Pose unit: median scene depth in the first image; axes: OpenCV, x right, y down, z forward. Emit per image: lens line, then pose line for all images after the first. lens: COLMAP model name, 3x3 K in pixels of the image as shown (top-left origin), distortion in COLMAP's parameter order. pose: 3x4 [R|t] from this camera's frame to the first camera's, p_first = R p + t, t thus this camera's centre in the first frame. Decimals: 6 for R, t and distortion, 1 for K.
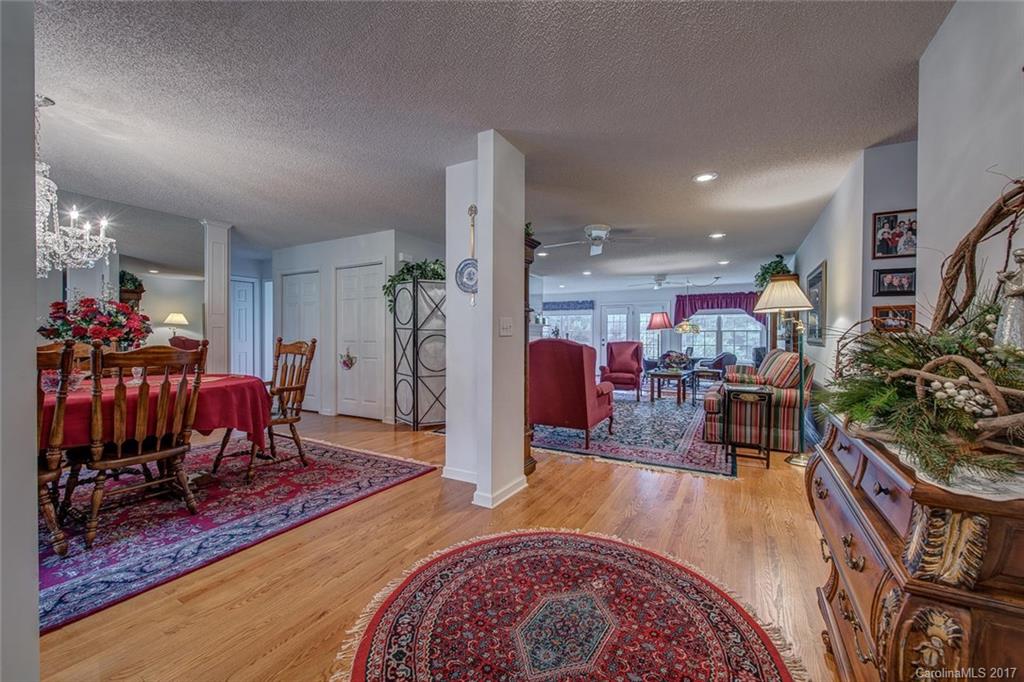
lens RADIAL K [[407.9, 0, 509.8], [0, 407.9, 338.2], [0, 0, 1]] dist [-0.002051, -0.001428]
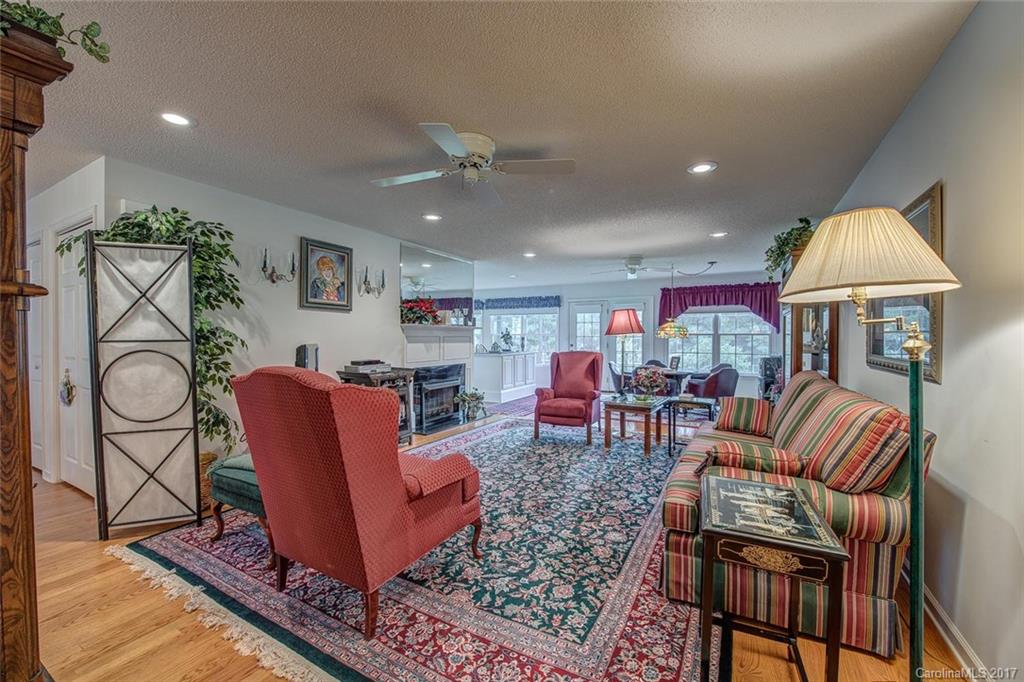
lens RADIAL K [[407.9, 0, 517.4], [0, 407.9, 341.1], [0, 0, 1]] dist [-0.002051, -0.001428]
pose [[0.999955, -0.001715, 0.009354, 0.188678], [0.001649, 0.999973, 0.007107, -0.015899], [-0.009366, -0.007091, 0.999931, 0.334860]]
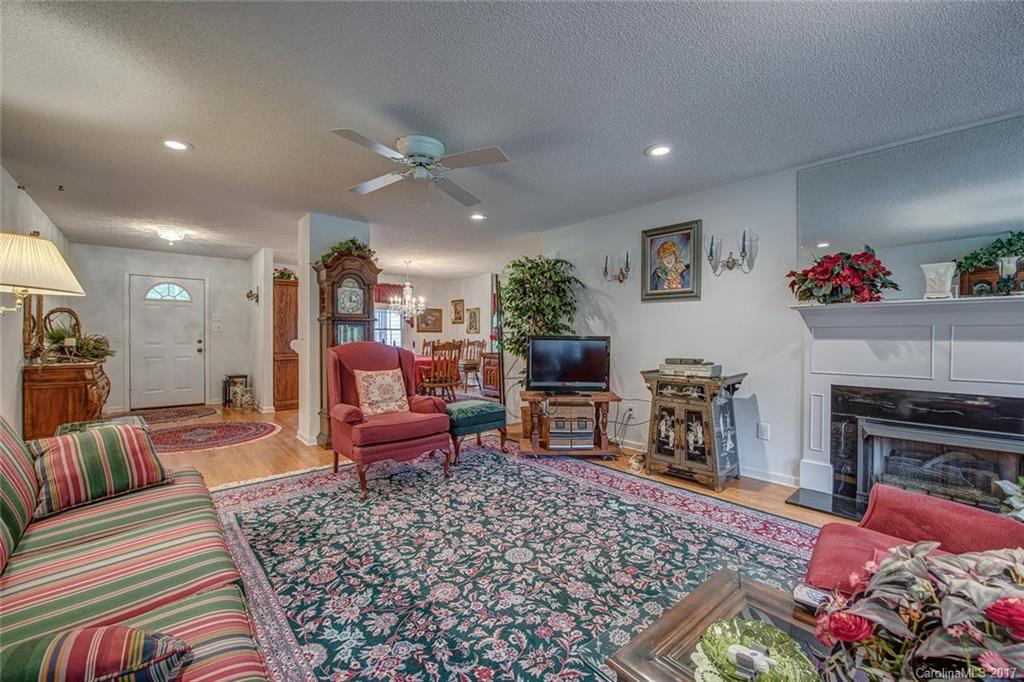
lens RADIAL K [[407.9, 0, 516.5], [0, 407.9, 342.2], [0, 0, 1]] dist [-0.002051, -0.001428]
pose [[-0.315356, 0.013098, -0.948883, 0.452330], [-0.003910, 0.999878, 0.015102, -0.010254], [0.948965, 0.008473, -0.315267, 0.836850]]
